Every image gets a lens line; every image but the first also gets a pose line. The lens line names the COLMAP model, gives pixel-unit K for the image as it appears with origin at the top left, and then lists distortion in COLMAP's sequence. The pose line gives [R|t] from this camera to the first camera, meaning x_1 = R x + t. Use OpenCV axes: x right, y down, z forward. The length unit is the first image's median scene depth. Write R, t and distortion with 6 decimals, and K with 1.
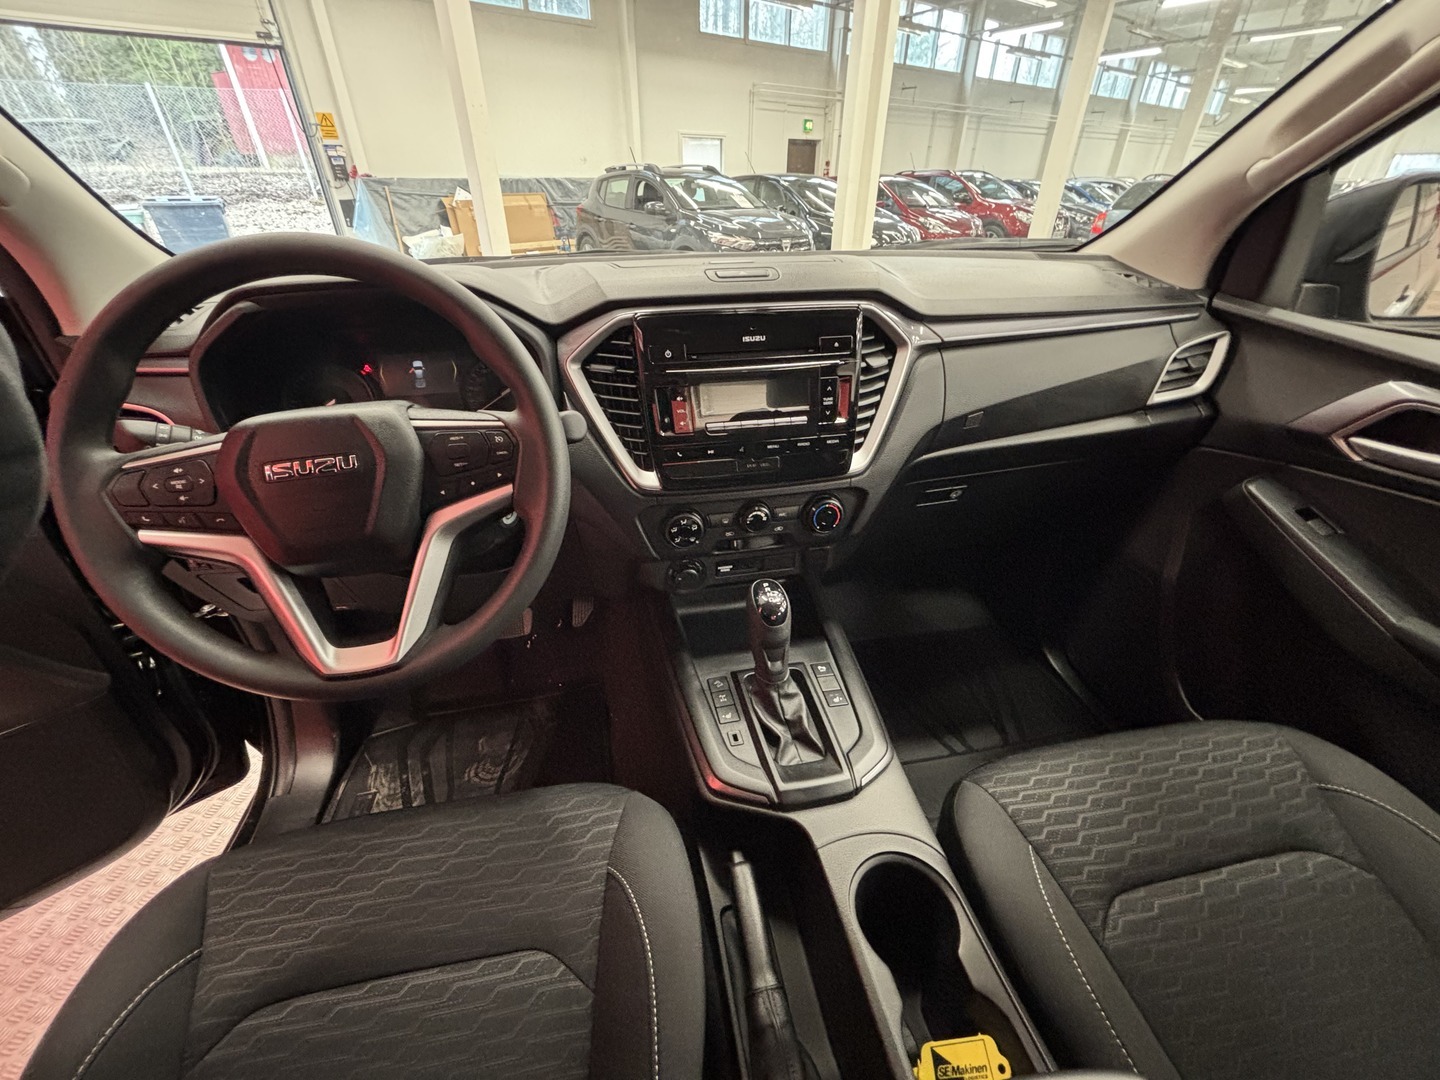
lens RADIAL K [[559.9, 0, 720.0], [0, 559.9, 540.0], [0, 0, 1]] dist [-0.000487, -0.000035]
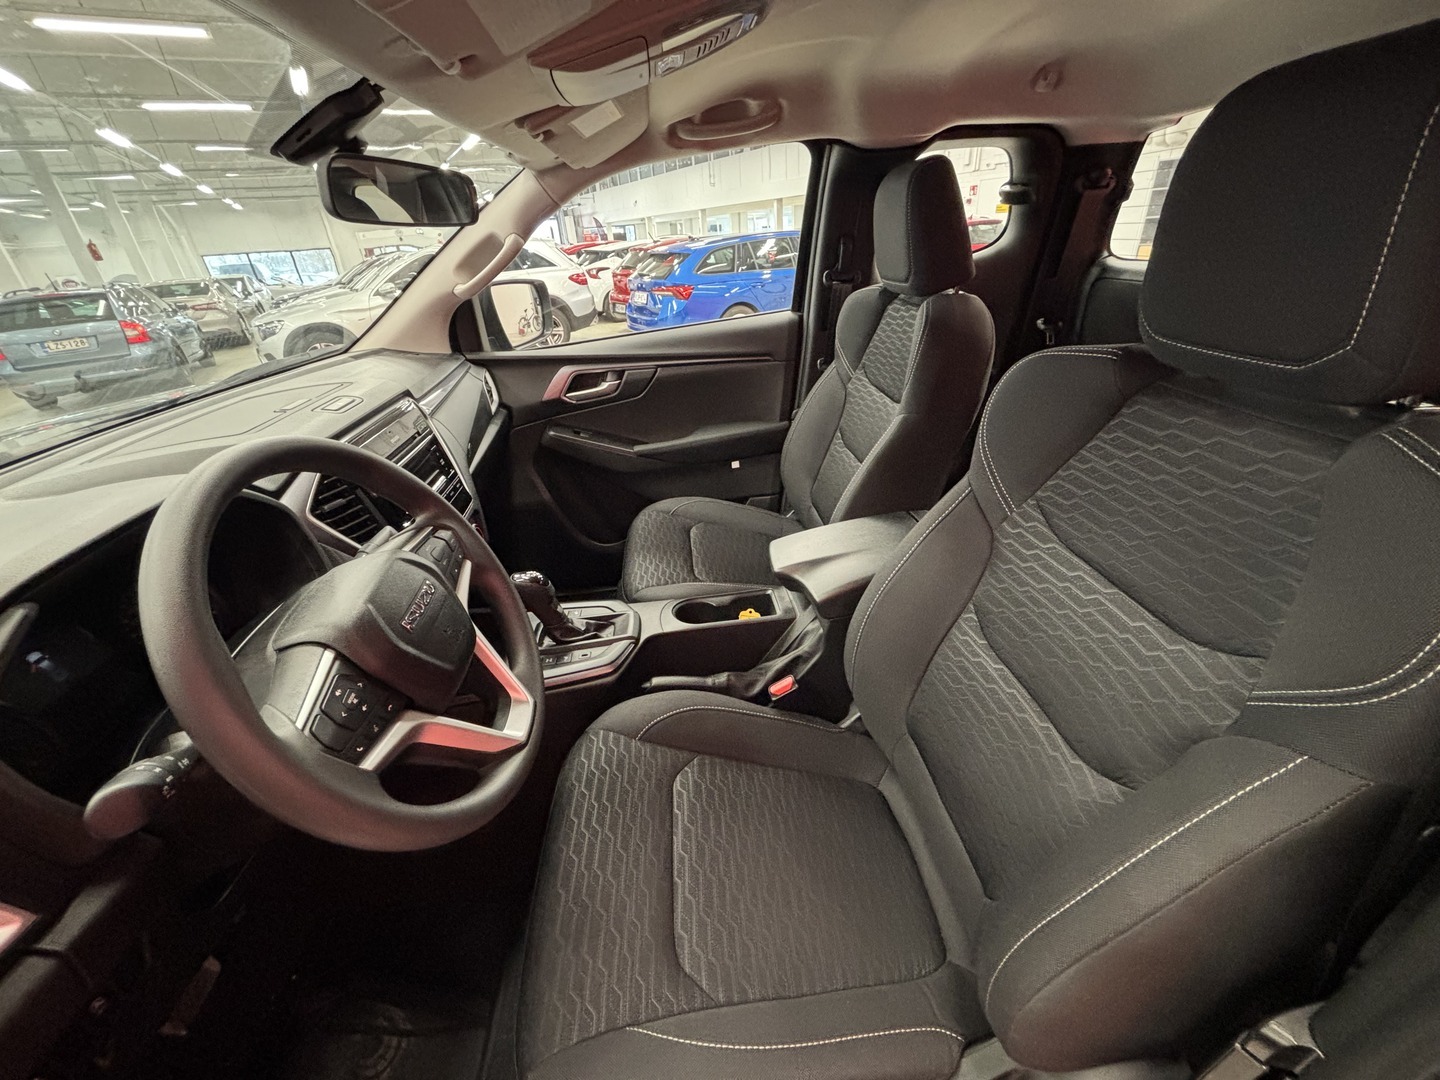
lens RADIAL K [[559.9, 0, 720.0], [0, 559.9, 540.0], [0, 0, 1]] dist [-0.000487, -0.000035]
pose [[0.100462, -0.482661, 0.870026, -1.120378], [0.588617, 0.733836, 0.339140, -0.178182], [-0.802146, 0.478041, 0.357825, 0.012135]]
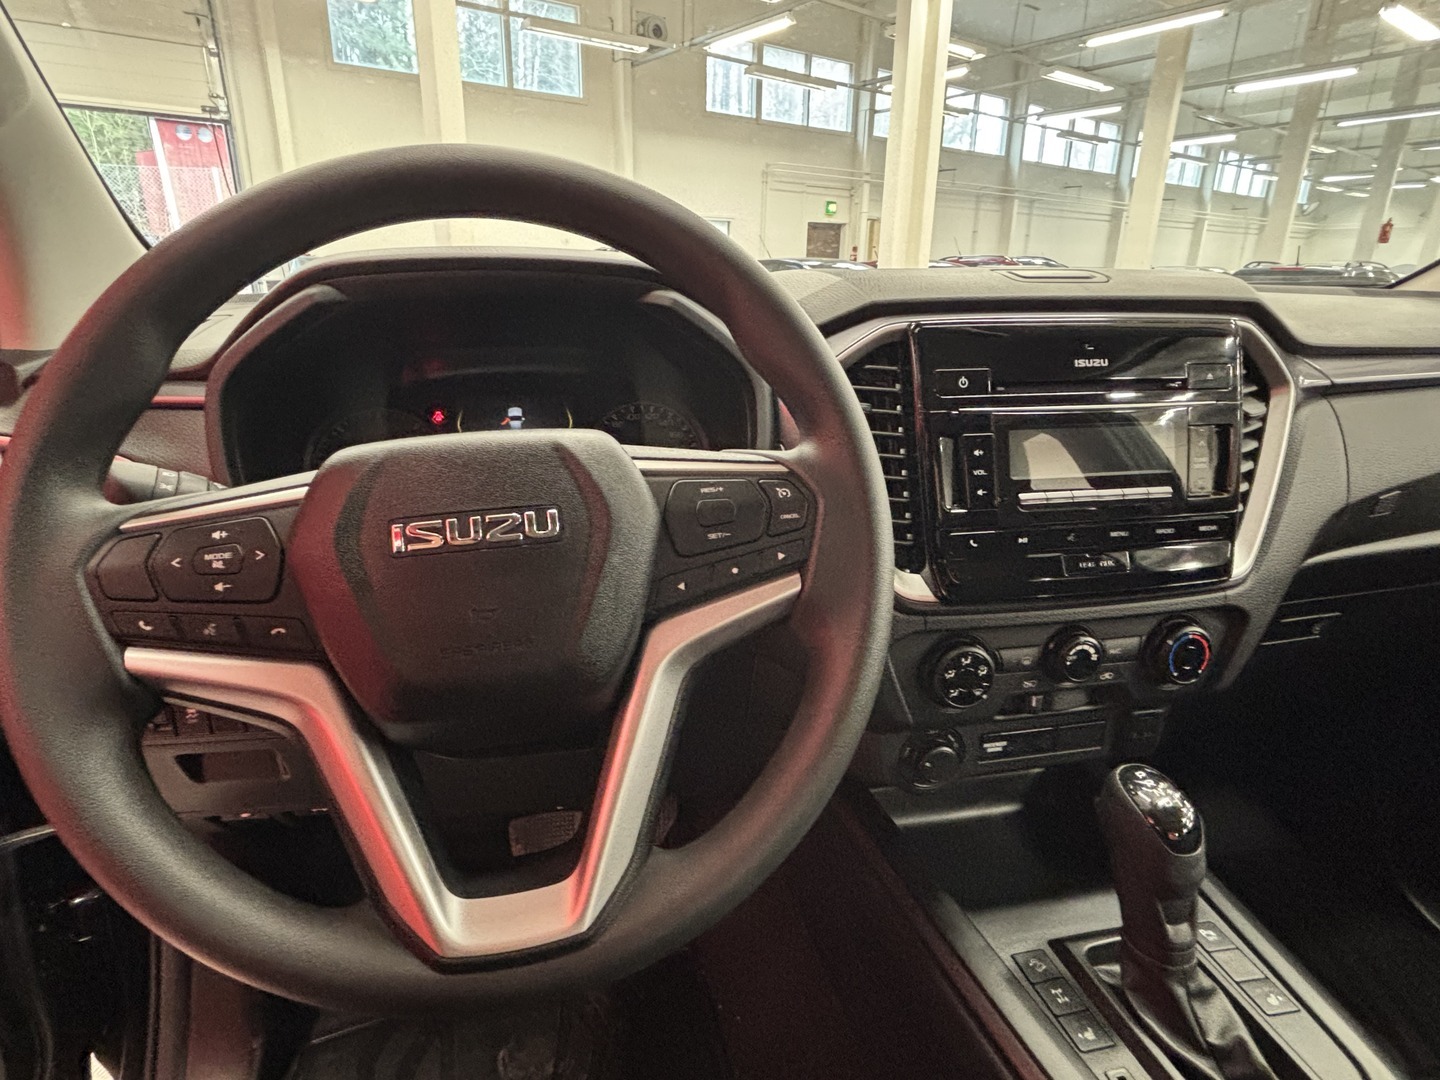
lens RADIAL K [[758.5, 0, 720.0], [0, 758.5, 540.0], [0, 0, 1]] dist [-0.000447, -0.000440]
pose [[0.999951, 0.007854, -0.006002, -0.343842], [-0.008990, 0.975047, -0.221817, 0.024363], [0.004110, 0.221860, 0.975070, 0.213354]]
